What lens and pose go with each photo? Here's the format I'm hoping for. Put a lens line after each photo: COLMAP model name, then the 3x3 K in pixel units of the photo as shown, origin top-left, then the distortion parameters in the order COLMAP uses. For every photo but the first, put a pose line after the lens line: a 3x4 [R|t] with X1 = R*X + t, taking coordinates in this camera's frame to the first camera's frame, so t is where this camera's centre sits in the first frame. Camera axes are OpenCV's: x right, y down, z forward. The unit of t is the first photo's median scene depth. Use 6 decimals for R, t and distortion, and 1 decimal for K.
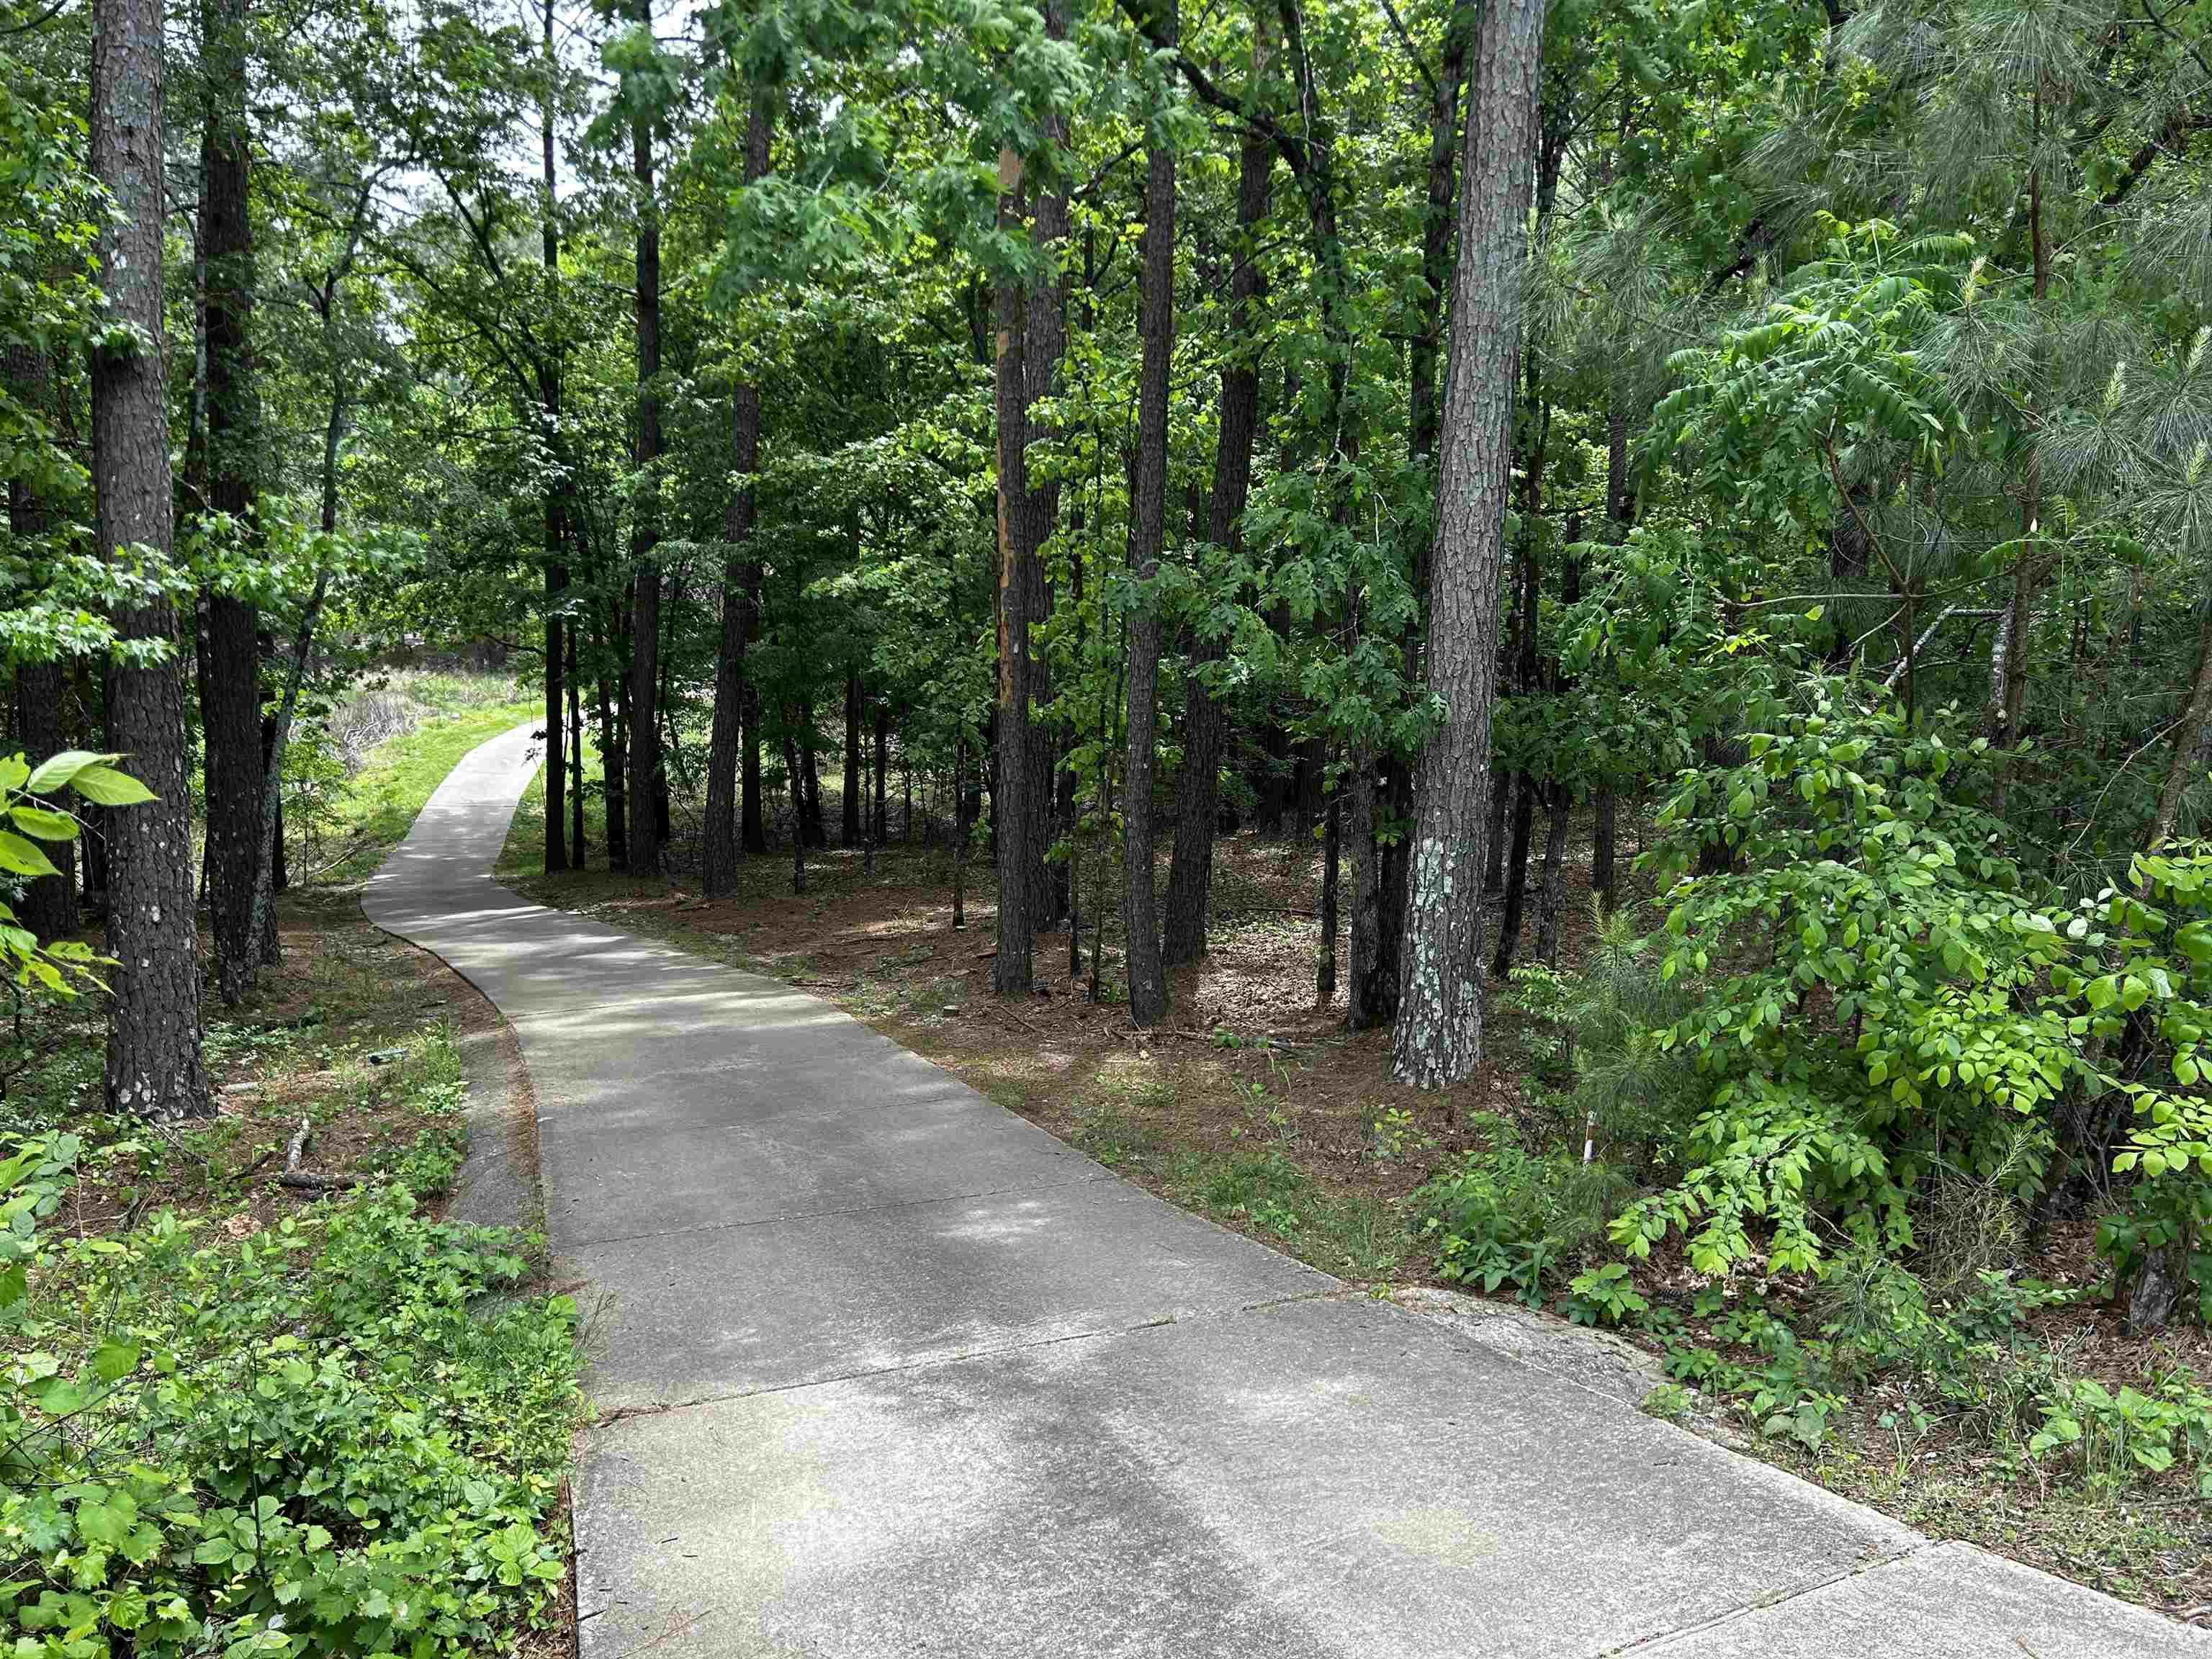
lens RADIAL K [[1674.1, 0, 1107.0], [0, 1674.1, 726.6], [0, 0, 1]] dist [0.101630, -0.047253]
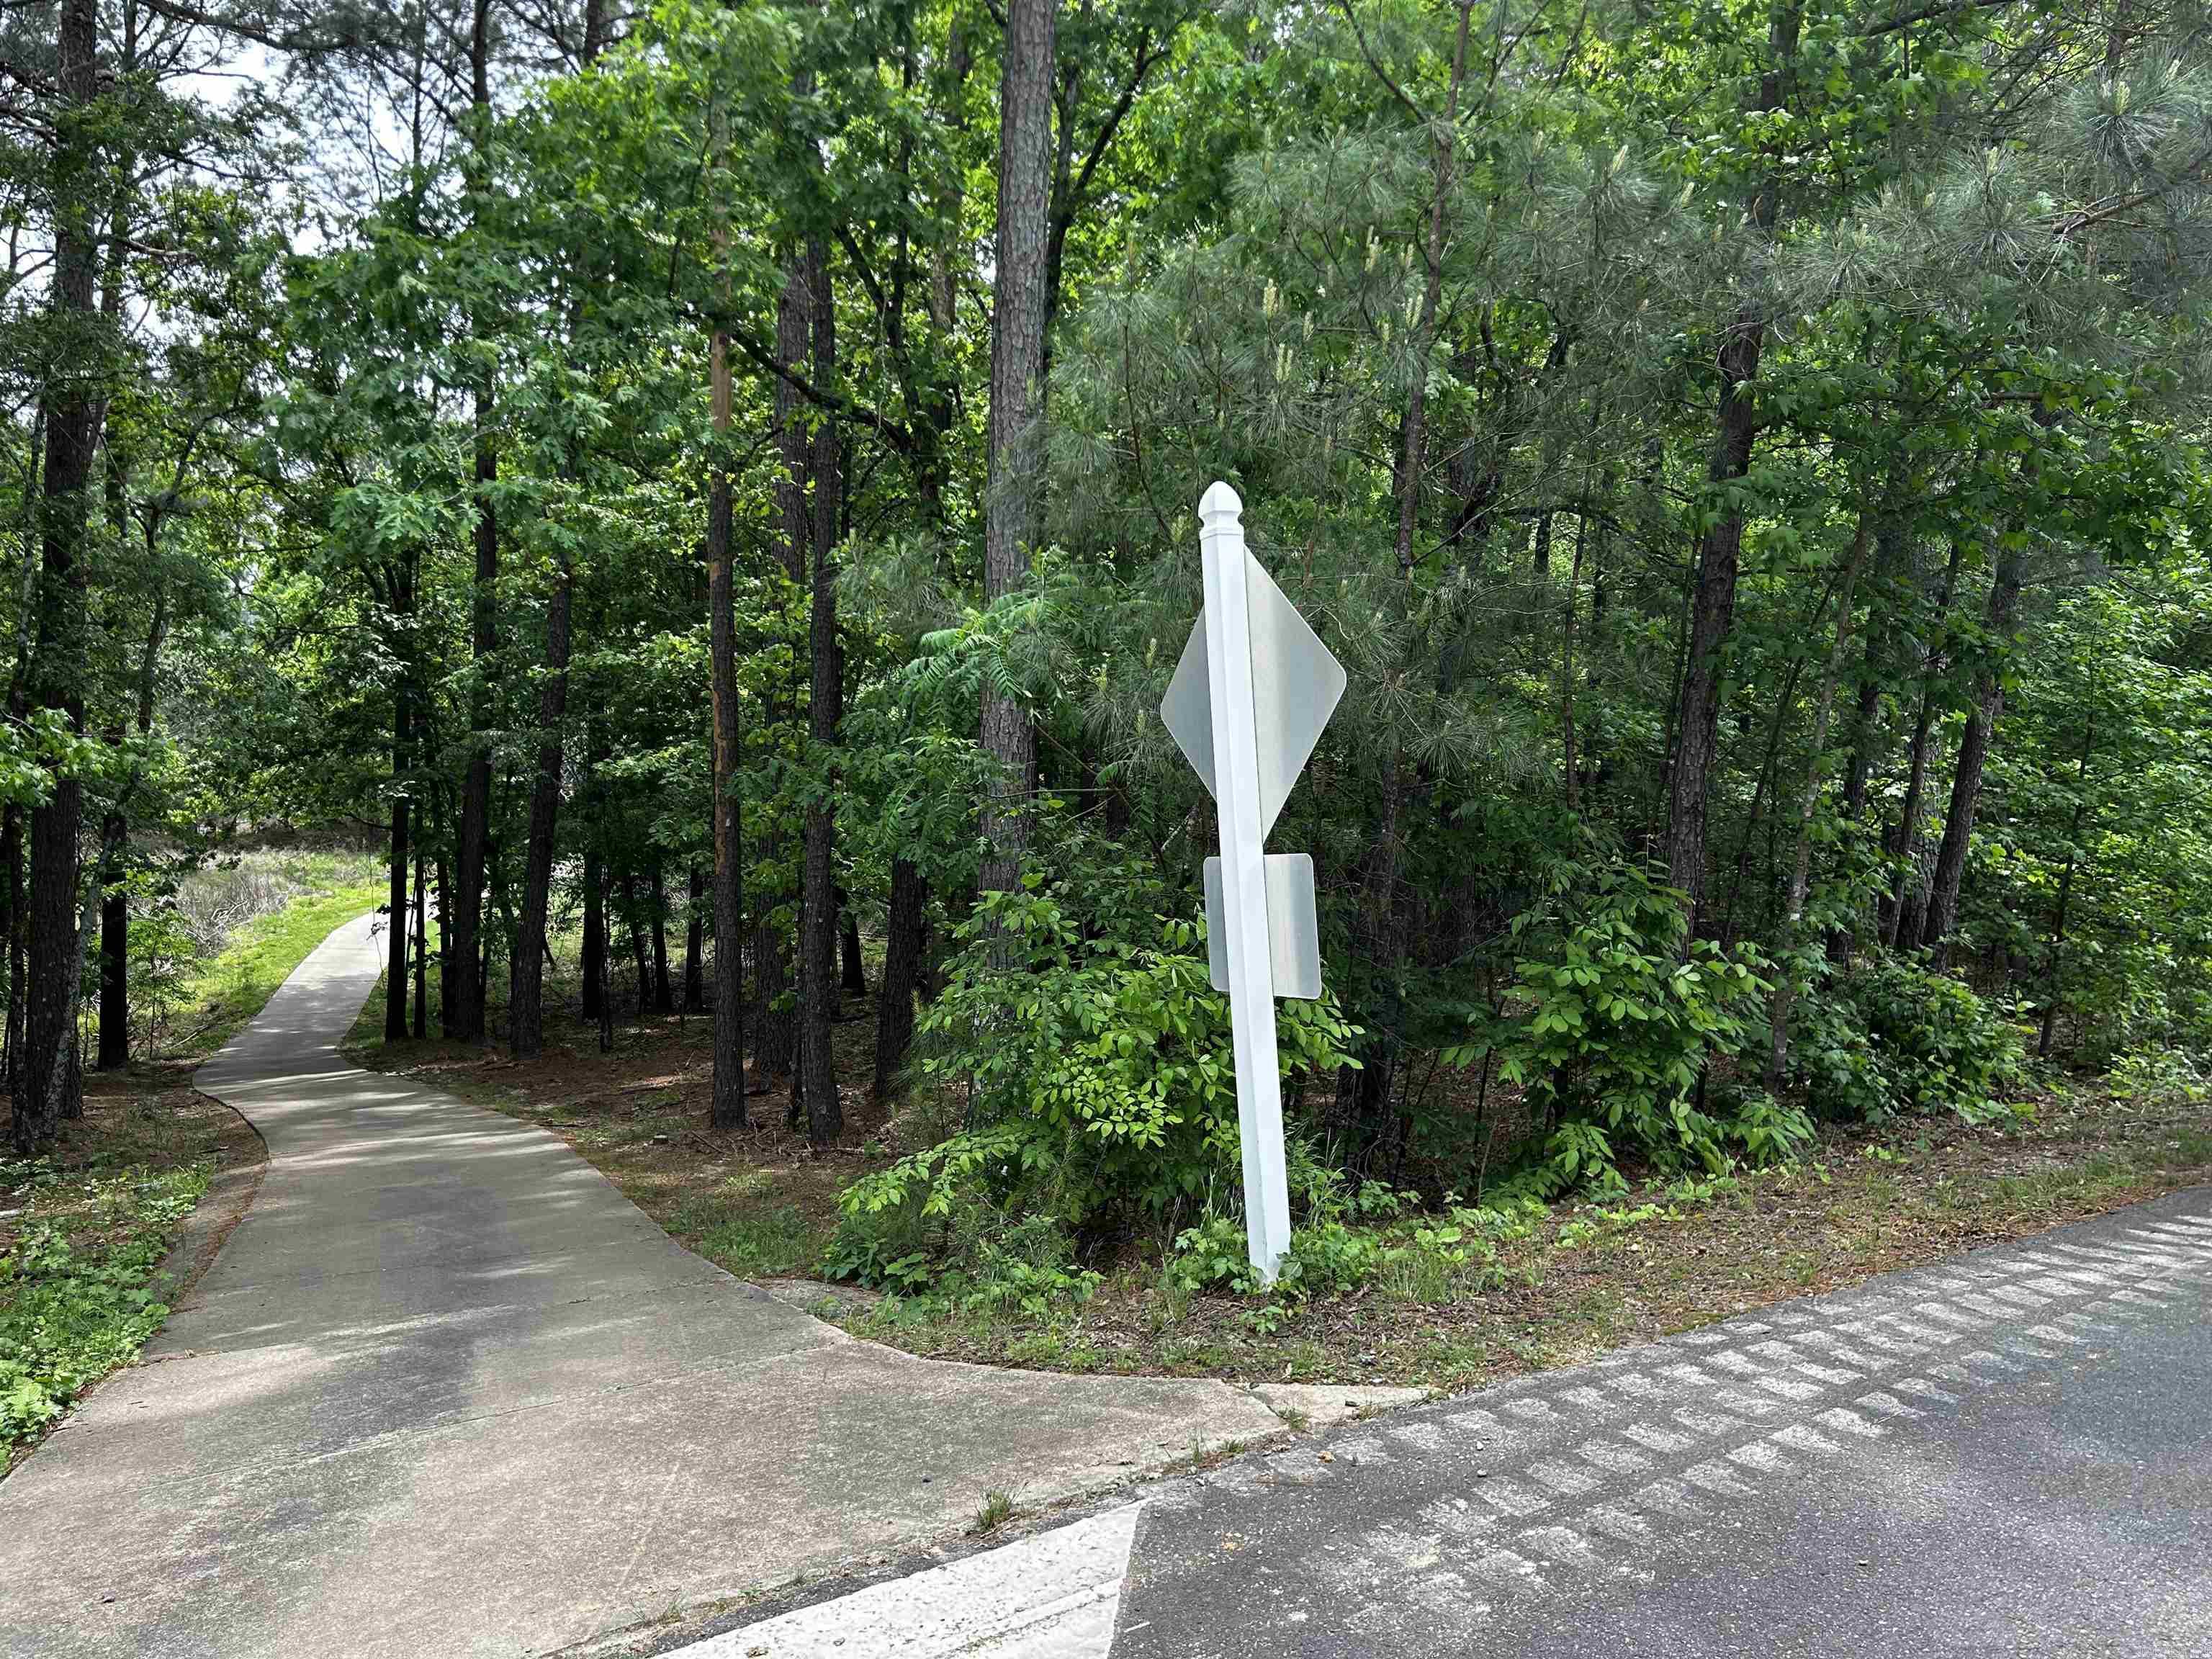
lens RADIAL K [[1674.1, 0, 1107.0], [0, 1674.1, 726.6], [0, 0, 1]] dist [0.101630, -0.047253]
pose [[0.999214, -0.006724, 0.039075, 0.080309], [0.010640, 0.994839, -0.100903, 0.003727], [-0.038195, 0.101239, 0.994129, -0.093149]]
